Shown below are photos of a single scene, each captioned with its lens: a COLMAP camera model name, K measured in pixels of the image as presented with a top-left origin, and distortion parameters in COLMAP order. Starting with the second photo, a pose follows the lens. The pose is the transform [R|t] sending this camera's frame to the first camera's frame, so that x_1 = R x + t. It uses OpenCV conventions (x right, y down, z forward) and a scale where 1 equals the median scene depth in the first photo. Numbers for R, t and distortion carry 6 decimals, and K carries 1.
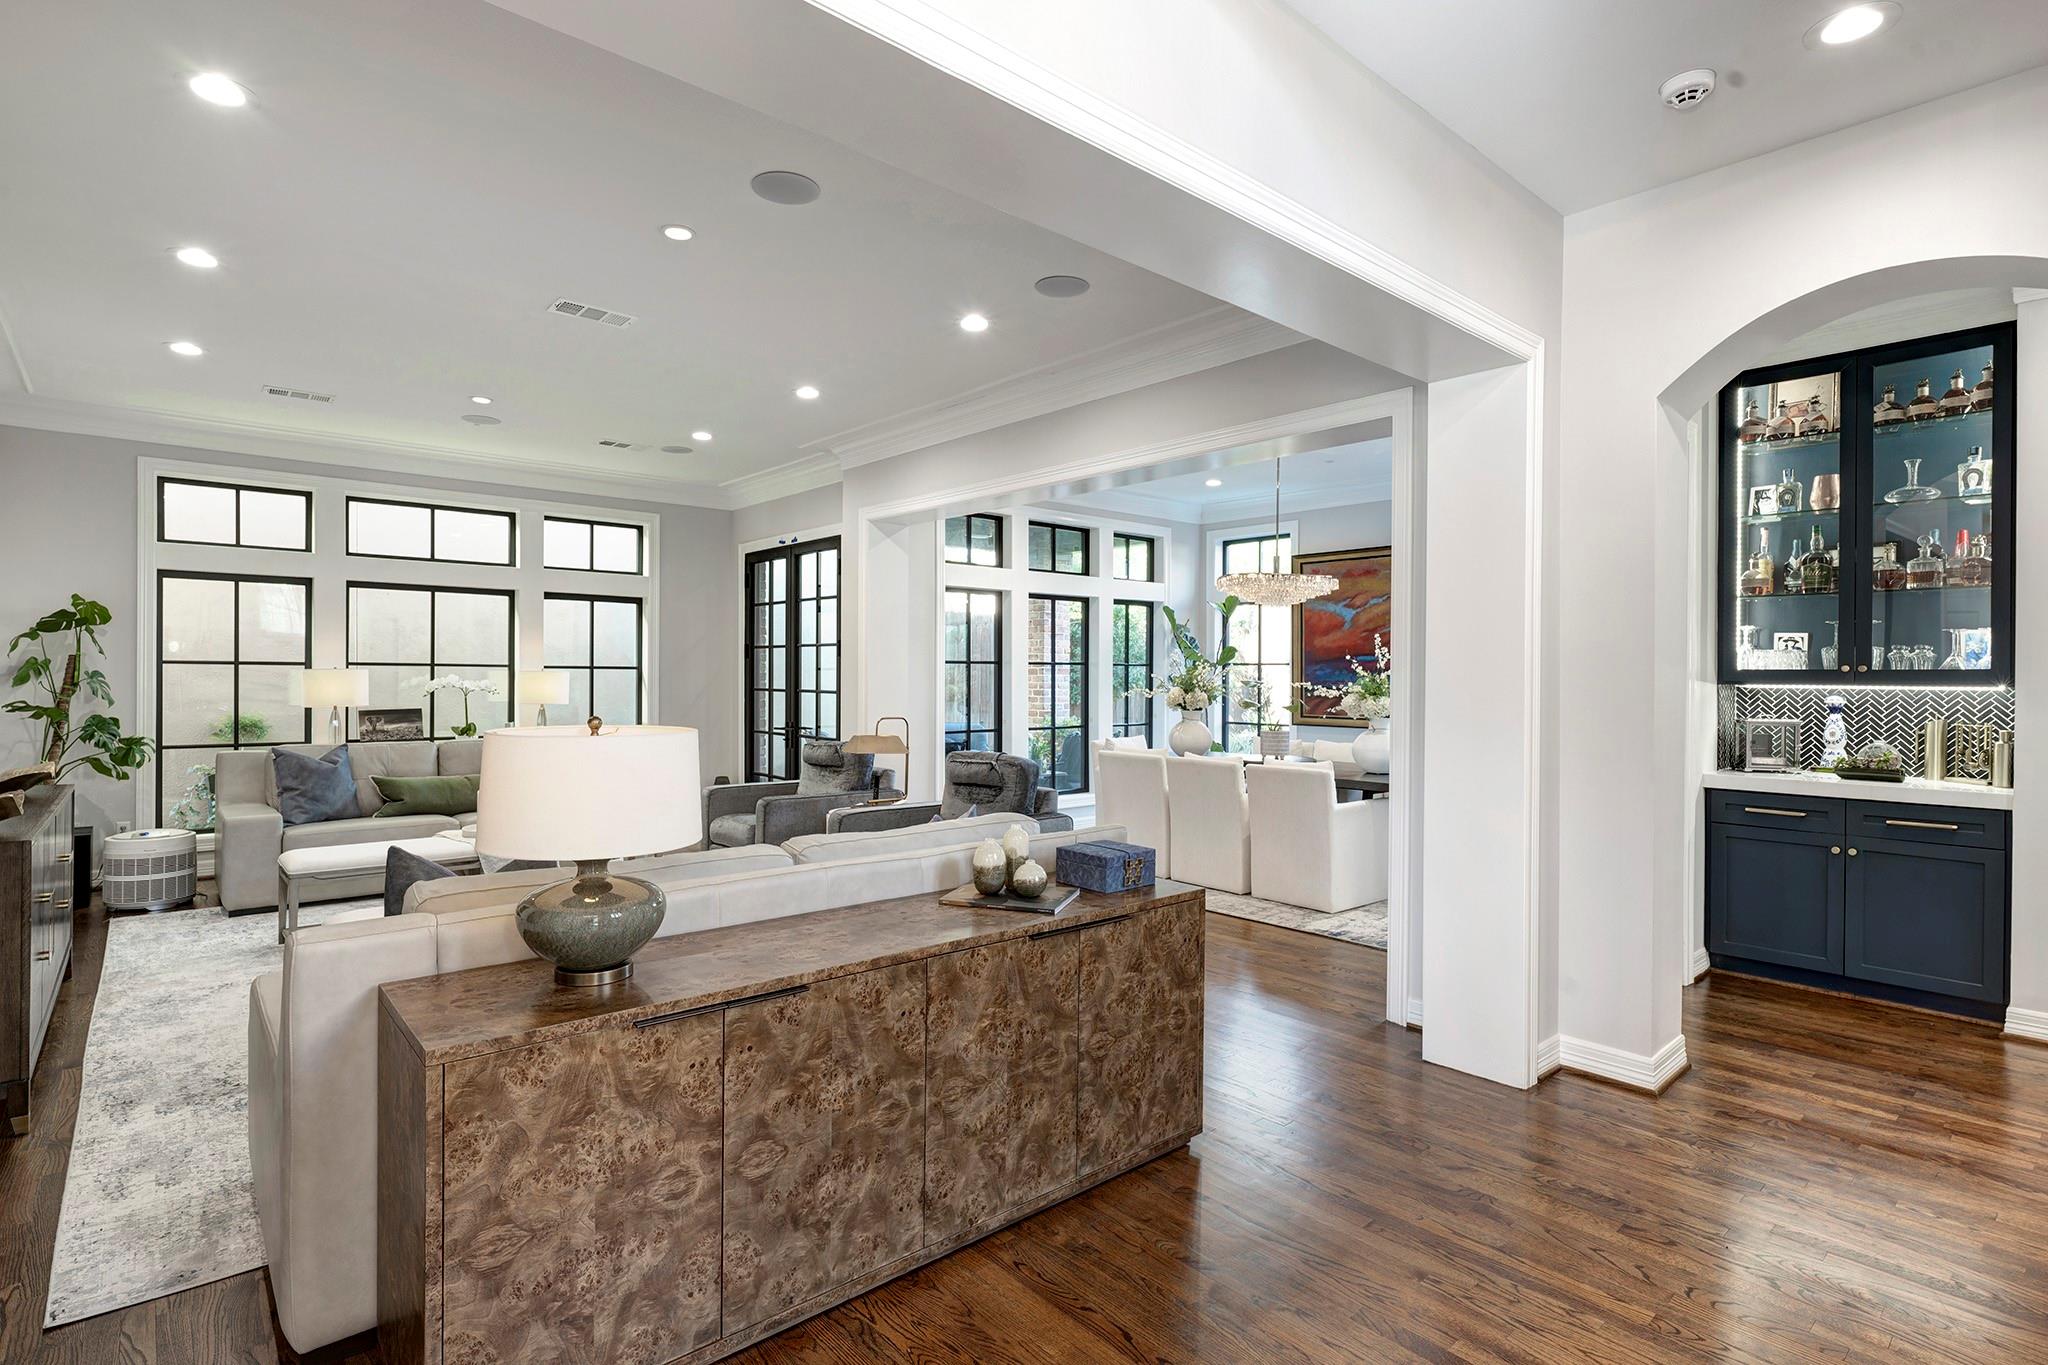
lens RADIAL K [[1002.7, 0, 1024.0], [0, 1002.7, 682.5], [0, 0, 1]] dist [0.000219, -0.000027]
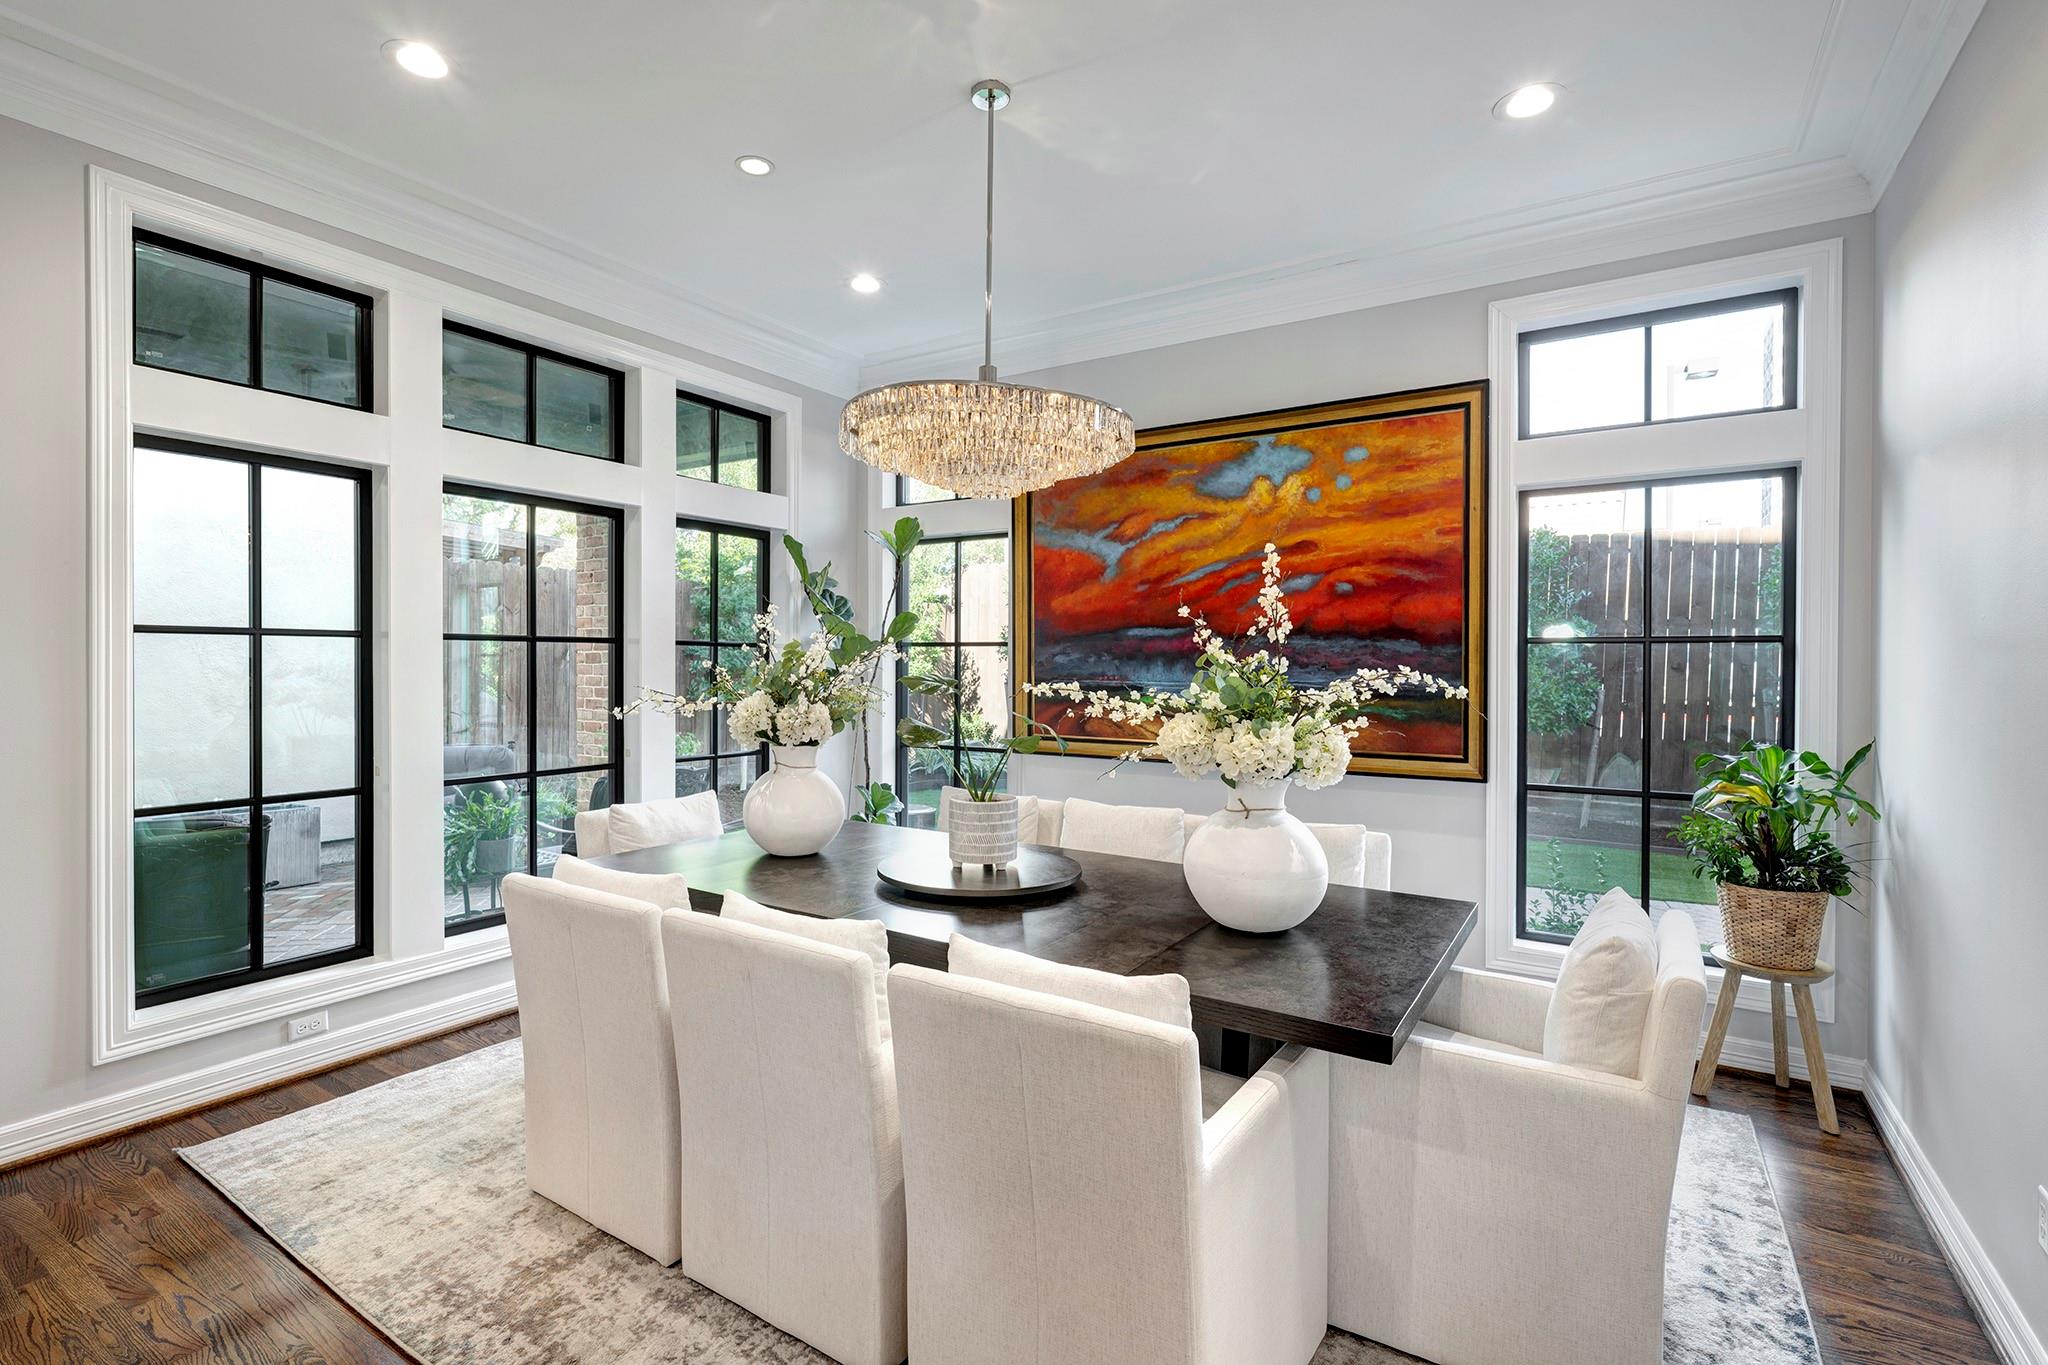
lens RADIAL K [[931.0, 0, 1024.0], [0, 931.0, 682.5], [0, 0, 1]] dist [0.000616, 0.000066]
pose [[0.959247, -0.008576, 0.282439, 0.131213], [0.004753, 0.999888, 0.014220, -0.003899], [-0.282529, -0.012298, 0.959180, 0.520759]]
